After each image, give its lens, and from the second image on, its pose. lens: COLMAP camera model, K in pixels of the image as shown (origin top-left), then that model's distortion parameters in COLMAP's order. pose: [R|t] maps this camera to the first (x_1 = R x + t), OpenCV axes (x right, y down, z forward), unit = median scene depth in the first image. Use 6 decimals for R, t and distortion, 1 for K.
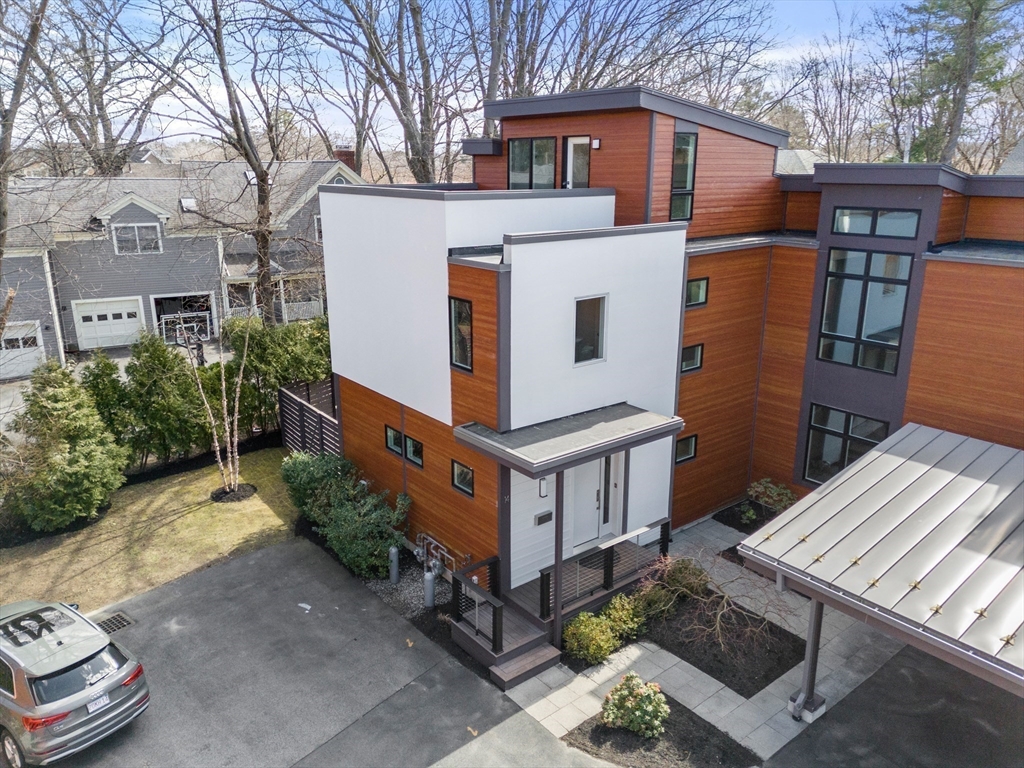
lens RADIAL K [[748.4, 0, 514.7], [0, 748.4, 387.9], [0, 0, 1]] dist [0.047837, -0.007560]
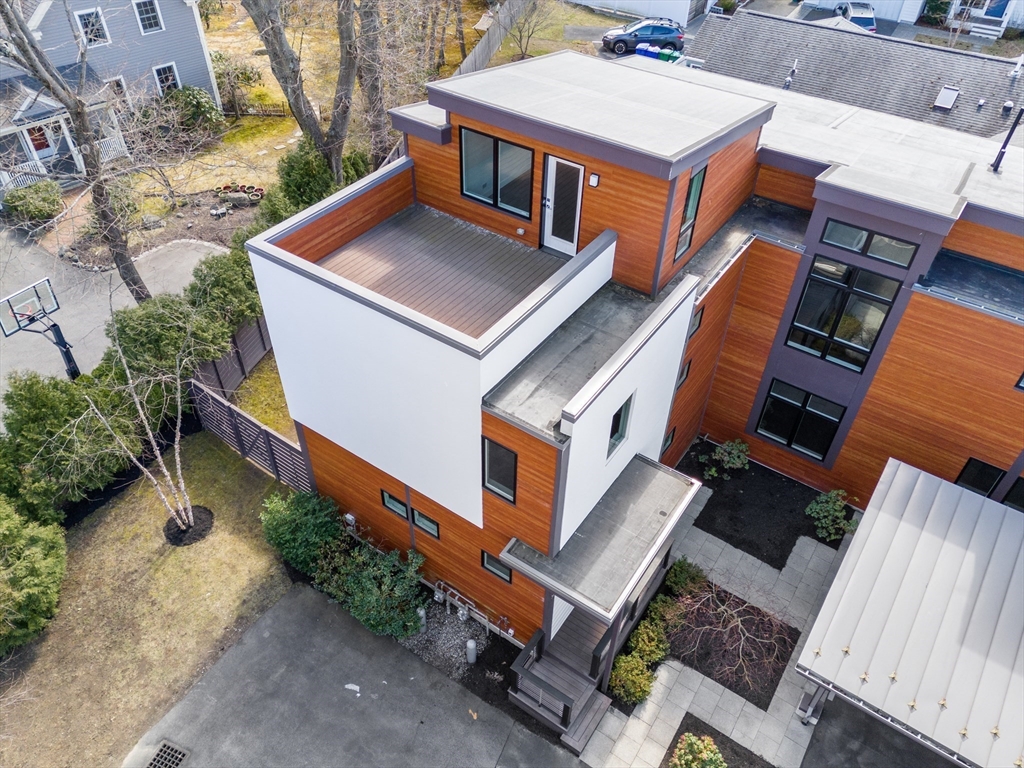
lens RADIAL K [[748.4, 0, 514.7], [0, 748.4, 387.9], [0, 0, 1]] dist [0.047837, -0.007560]
pose [[0.957442, -0.181713, 0.224243, -0.228229], [0.064390, 0.891831, 0.447762, -0.544810], [-0.281351, -0.414268, 0.865577, 0.210779]]
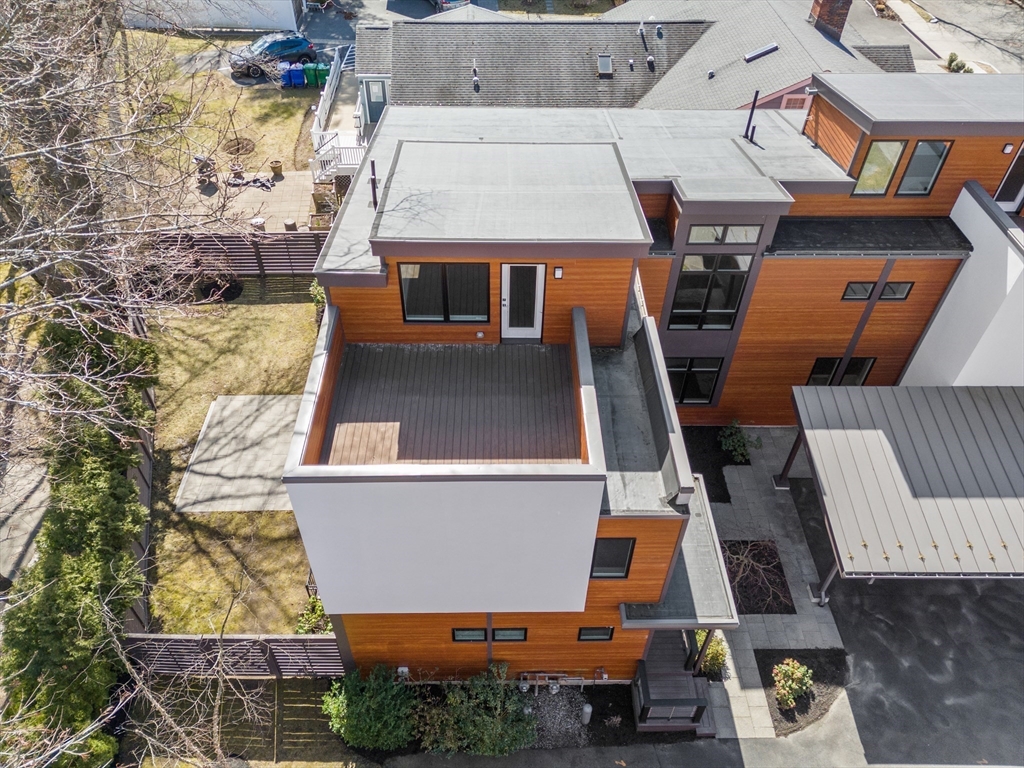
lens RADIAL K [[748.4, 0, 514.7], [0, 748.4, 387.9], [0, 0, 1]] dist [0.047837, -0.007560]
pose [[0.610637, -0.554490, 0.565387, -0.555204], [0.209482, 0.801623, 0.559926, -0.792968], [-0.763701, -0.223473, 0.605657, 0.503402]]
